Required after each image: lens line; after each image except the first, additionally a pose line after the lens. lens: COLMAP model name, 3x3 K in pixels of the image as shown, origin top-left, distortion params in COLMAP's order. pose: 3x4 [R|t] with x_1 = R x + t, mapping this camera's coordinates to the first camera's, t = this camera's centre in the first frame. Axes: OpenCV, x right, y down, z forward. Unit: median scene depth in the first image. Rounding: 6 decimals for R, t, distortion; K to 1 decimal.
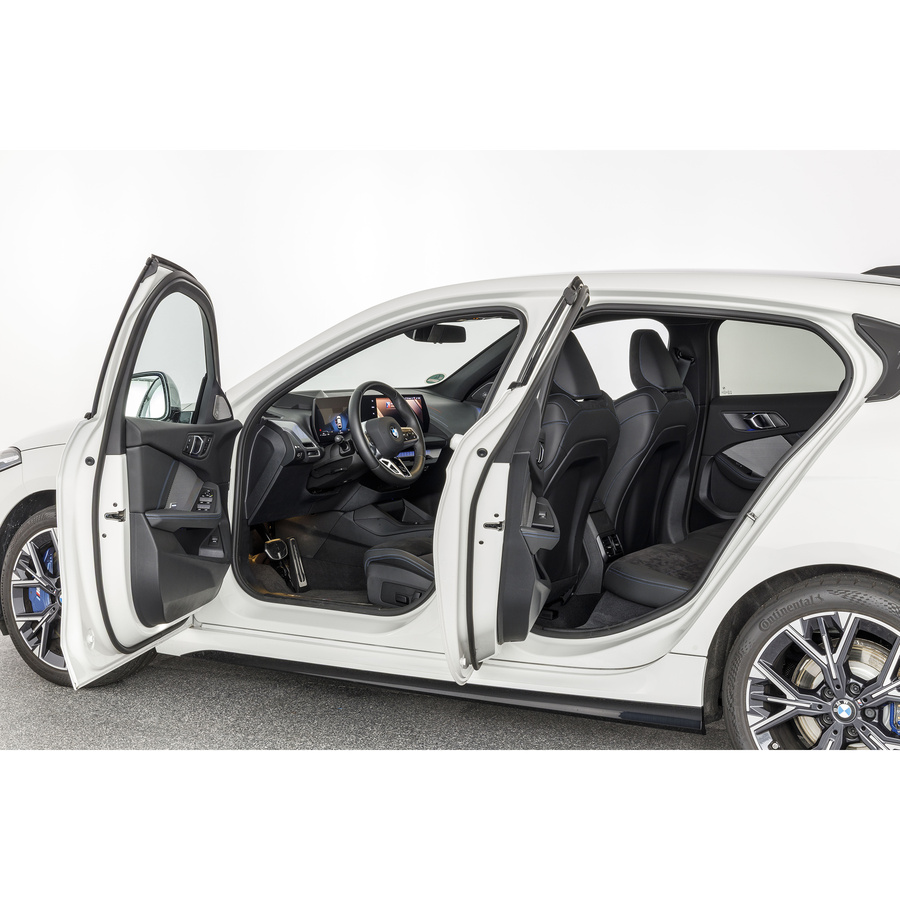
lens RADIAL K [[1344.2, 0, 450.0], [0, 1344.2, 450.0], [0, 0, 1]] dist [0.003101, 0.009810]
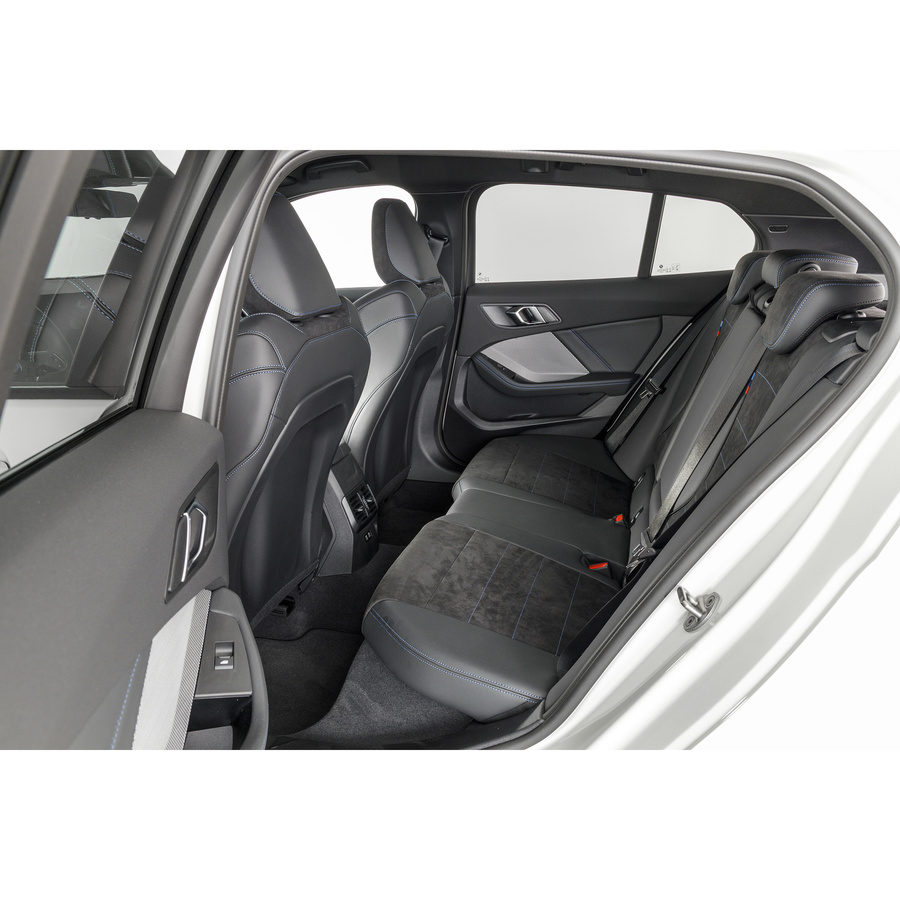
lens RADIAL K [[741.5, 0, 450.0], [0, 741.5, 450.0], [0, 0, 1]] dist [-0.002379, -0.006816]
pose [[0.962648, -0.077932, 0.259299, 0.058308], [0.018908, 0.974693, 0.222745, -0.043805], [-0.270096, -0.209522, 0.939760, 0.562873]]
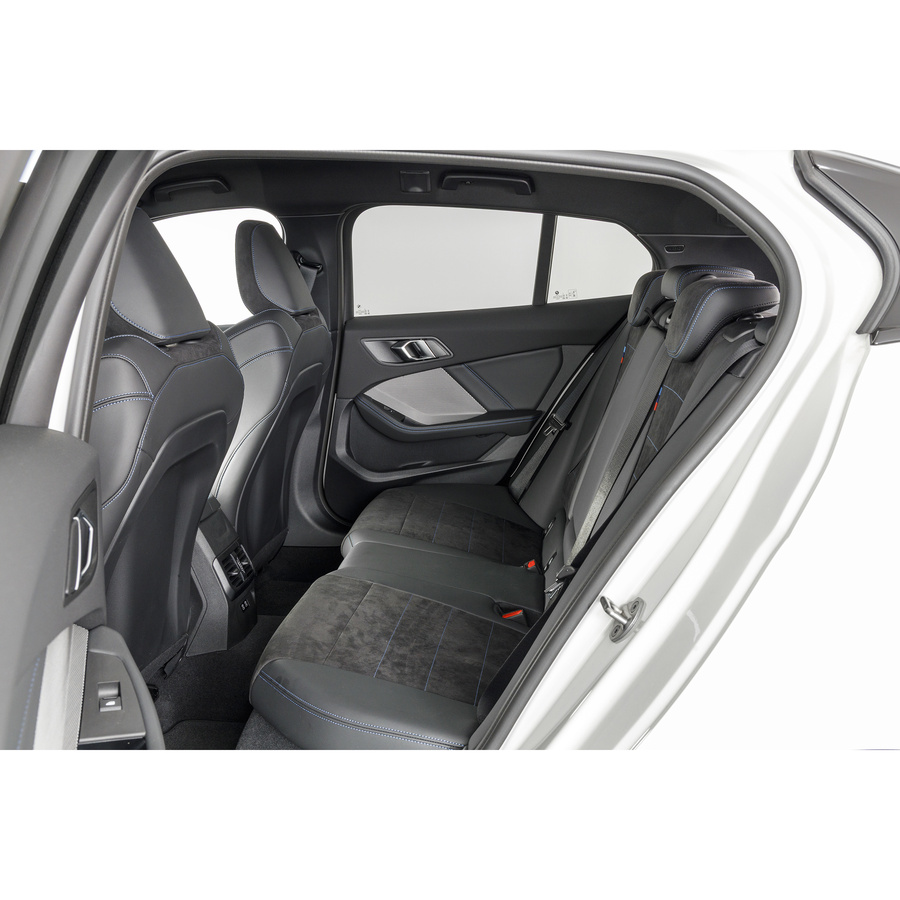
lens RADIAL K [[885.7, 0, 450.0], [0, 885.7, 450.0], [0, 0, 1]] dist [0.002528, 0.004514]
pose [[0.909347, -0.094078, 0.405261, 0.044250], [0.042749, 0.990070, 0.133915, -0.031794], [-0.413836, -0.104451, 0.904340, 0.543025]]
